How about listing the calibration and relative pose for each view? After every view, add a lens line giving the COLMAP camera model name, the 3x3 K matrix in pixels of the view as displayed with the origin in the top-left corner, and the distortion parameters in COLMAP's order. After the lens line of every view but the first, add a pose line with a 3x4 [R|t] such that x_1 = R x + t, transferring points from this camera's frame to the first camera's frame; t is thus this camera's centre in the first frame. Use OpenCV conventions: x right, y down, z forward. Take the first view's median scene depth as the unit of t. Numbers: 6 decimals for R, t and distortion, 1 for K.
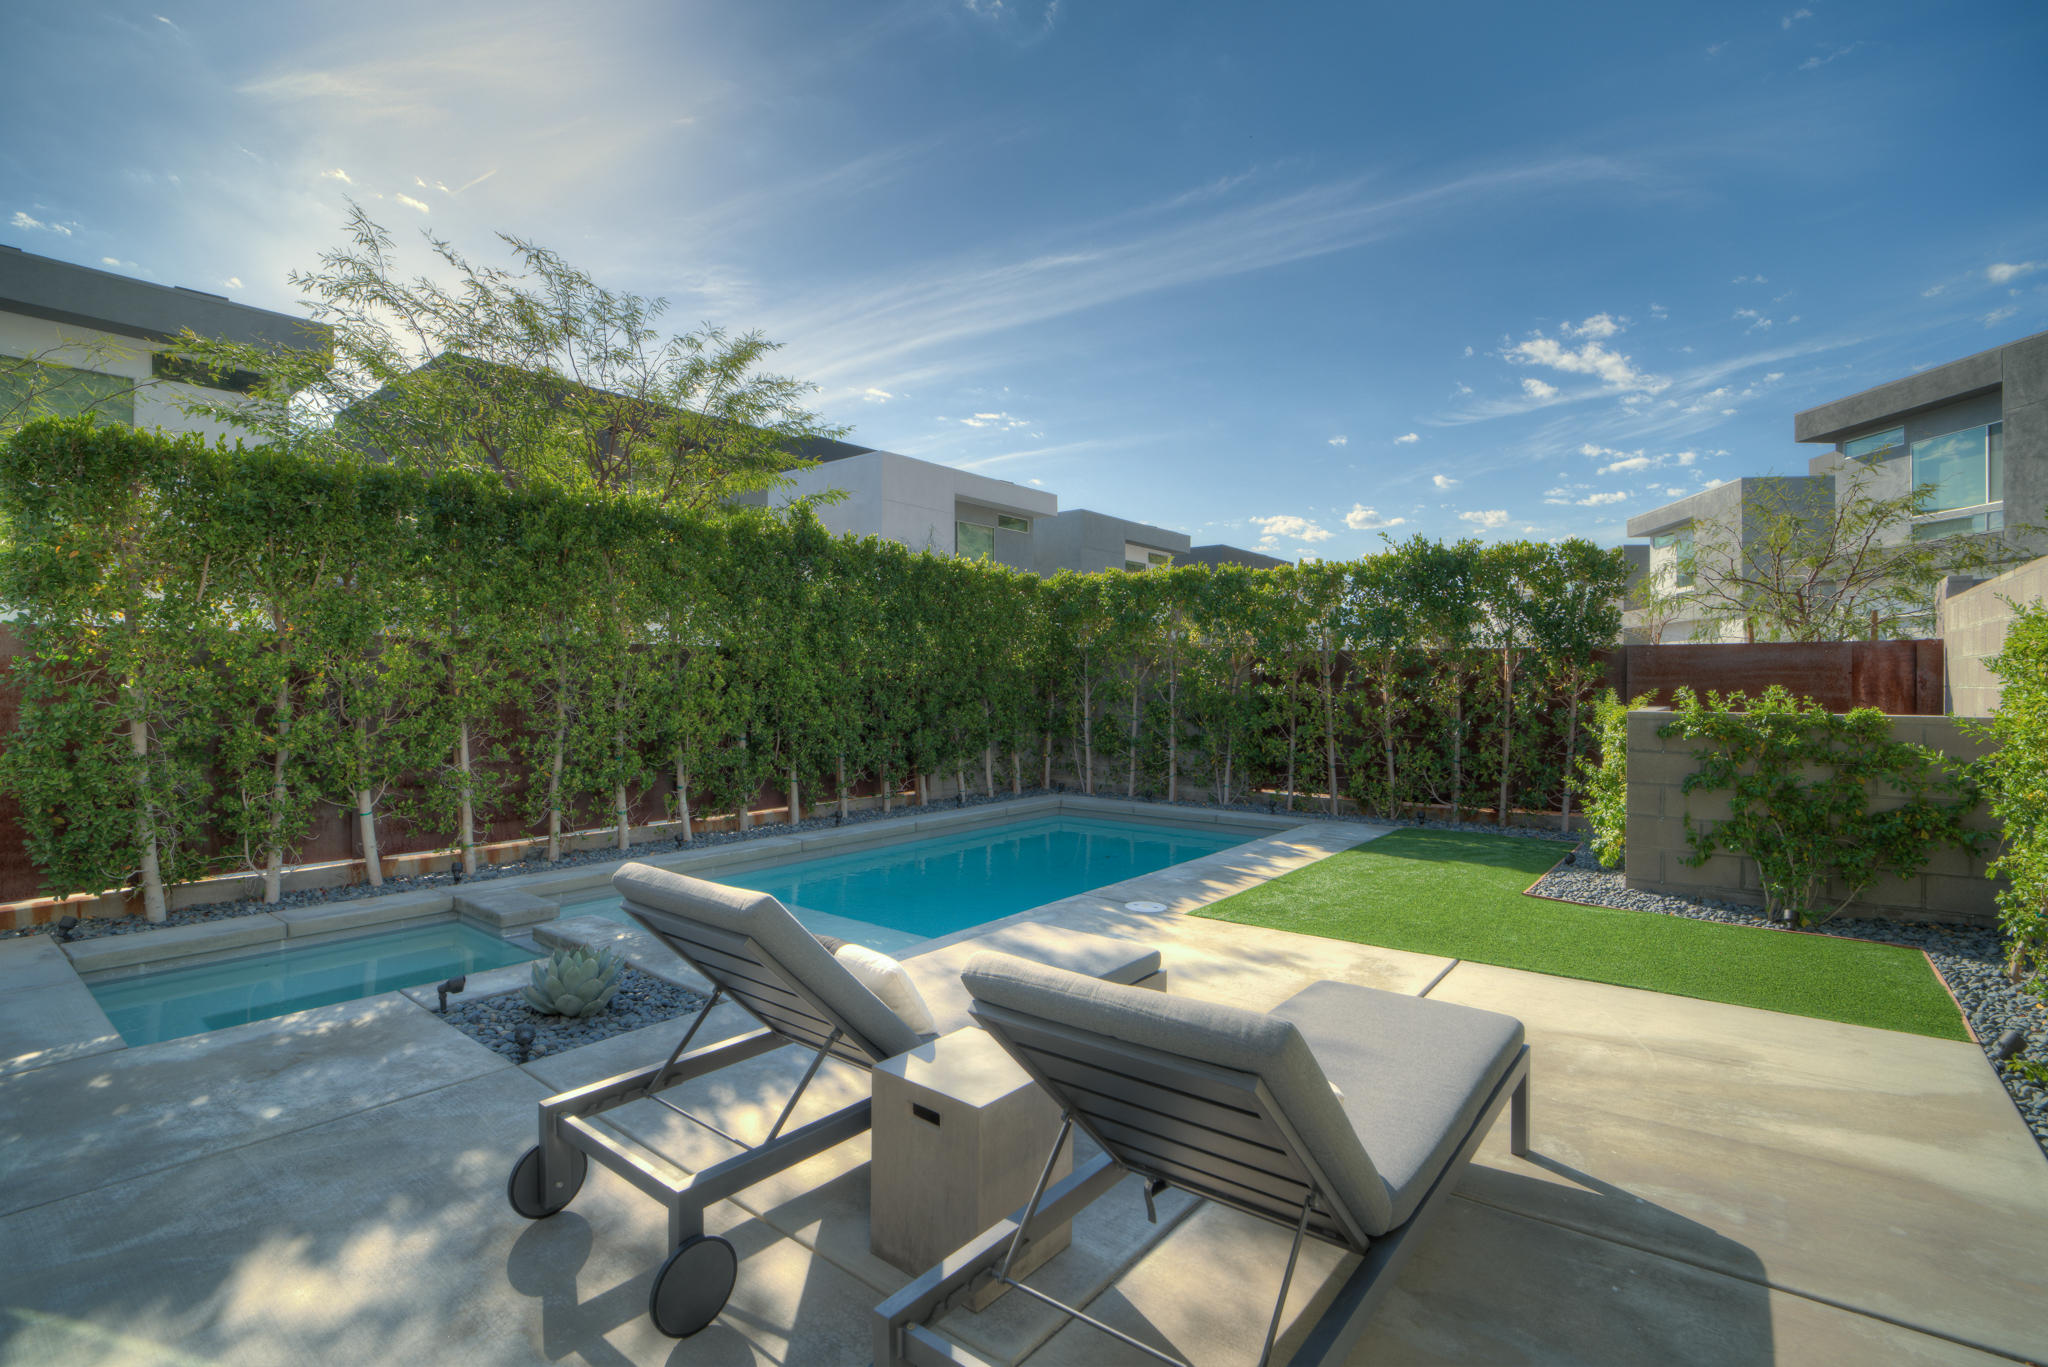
lens RADIAL K [[949.9, 0, 1027.2], [0, 949.9, 673.0], [0, 0, 1]] dist [-0.030303, 0.003899]
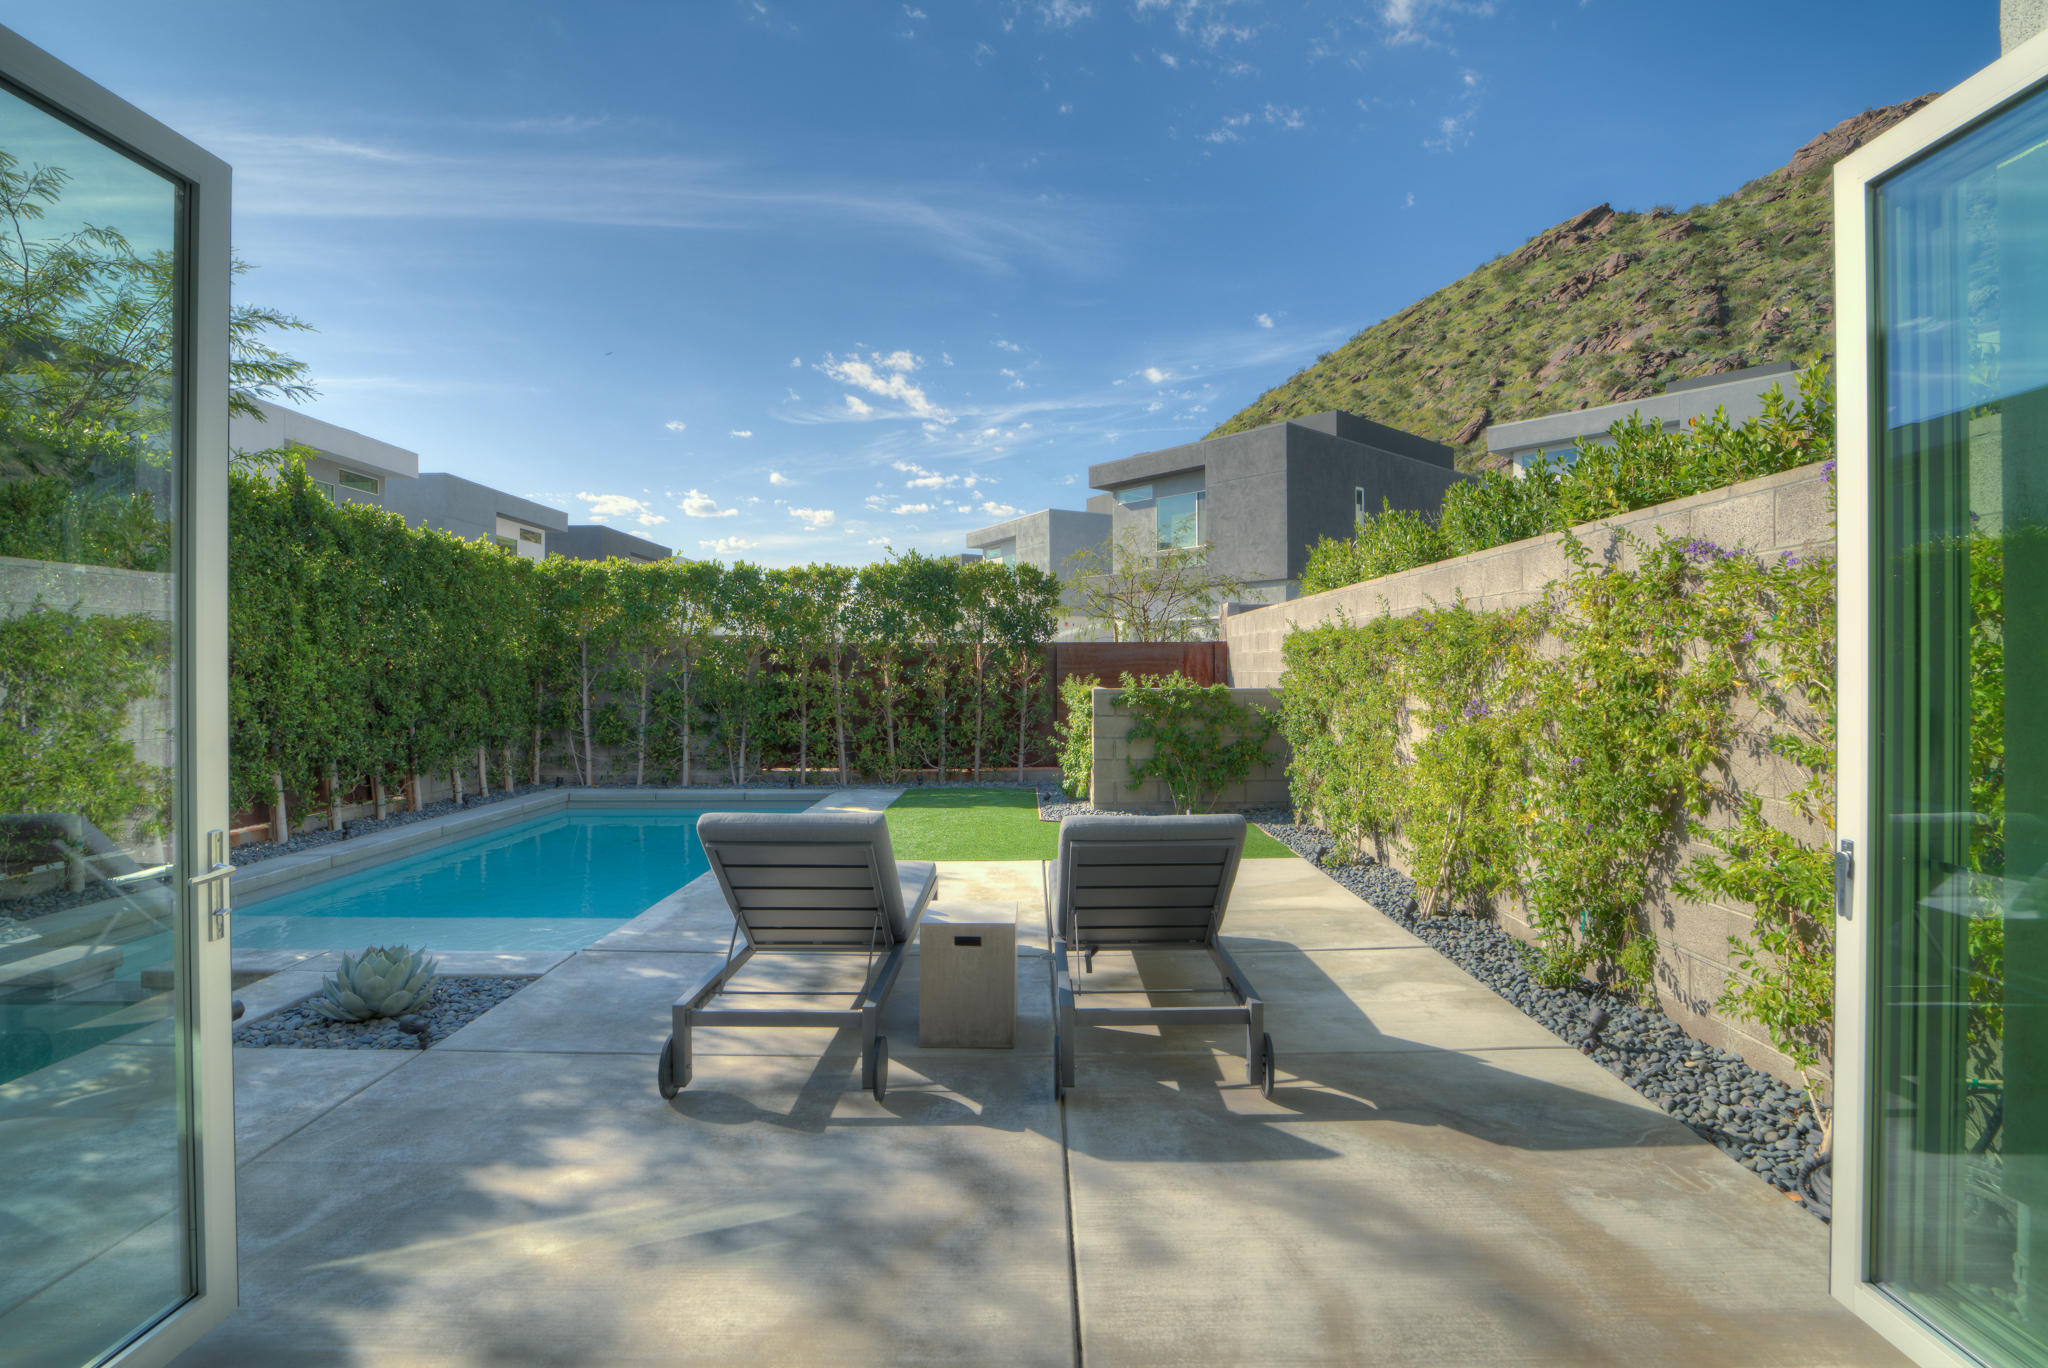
lens RADIAL K [[967.6, 0, 1042.2], [0, 967.6, 671.9], [0, 0, 1]] dist [-0.022530, 0.002328]
pose [[0.778446, -0.006508, 0.627678, -0.248450], [0.000087, 0.999947, 0.010261, -0.000777], [-0.627712, -0.007933, 0.778405, -0.082774]]
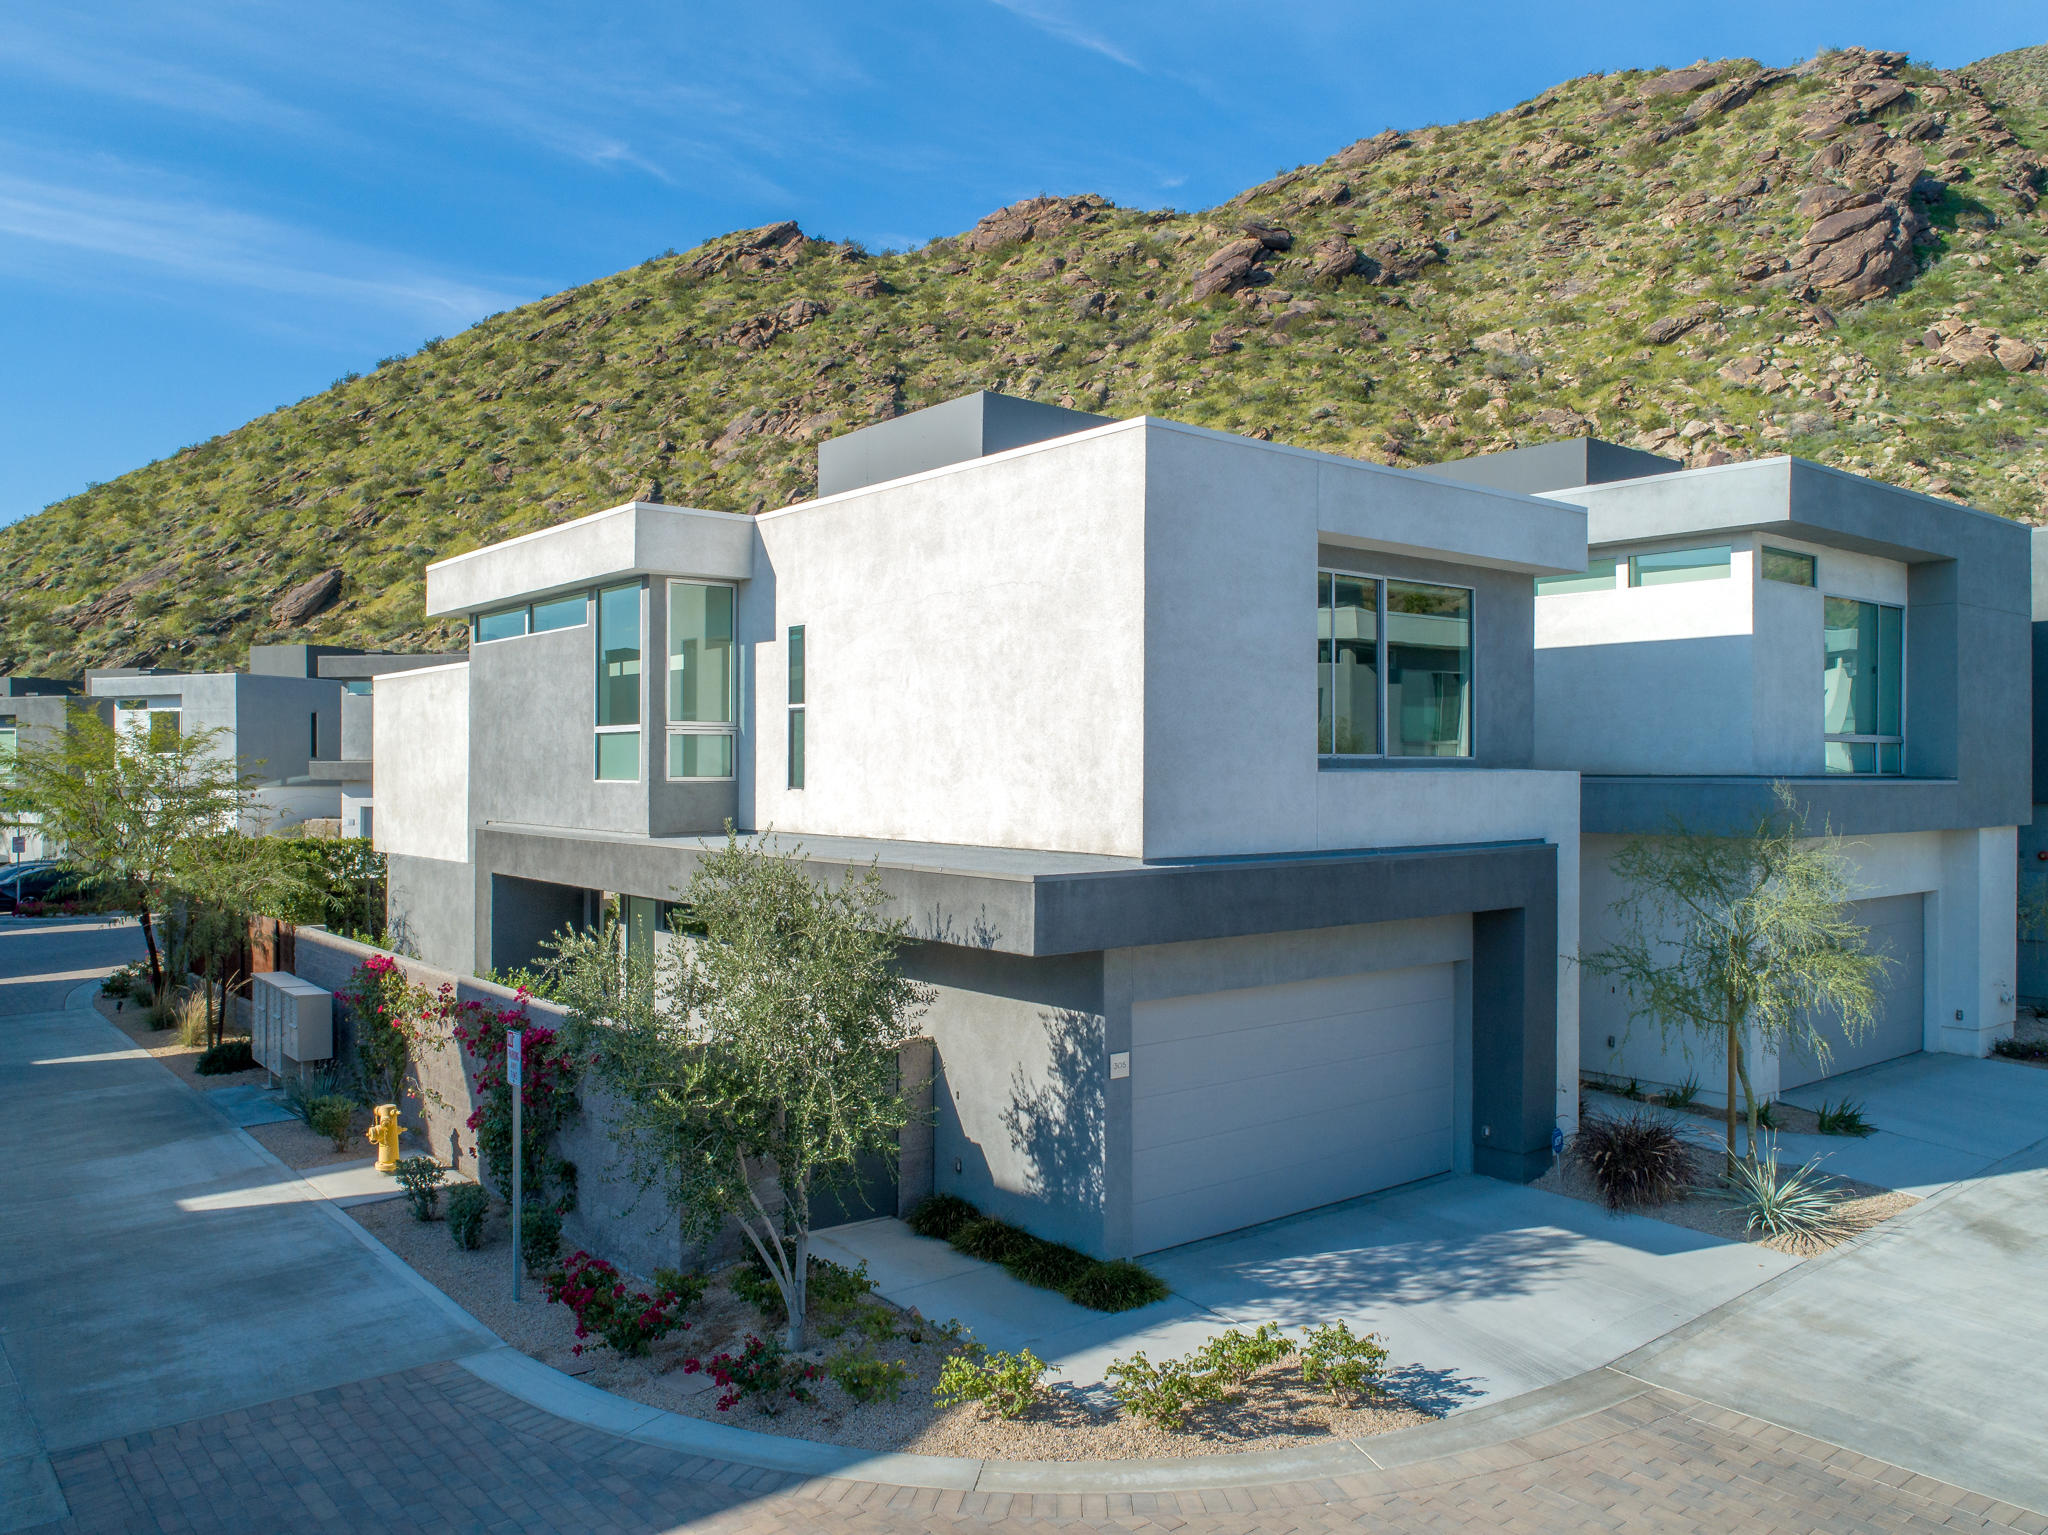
lens RADIAL K [[1542.5, 0, 1028.0], [0, 1542.5, 767.2], [0, 0, 1]] dist [-0.022120, 0.007082]
pose [[0.213847, 0.000282, 0.976867, -3.076361], [-0.007411, 0.999972, 0.001333, -0.336576], [-0.976839, -0.007525, 0.213843, -1.362245]]
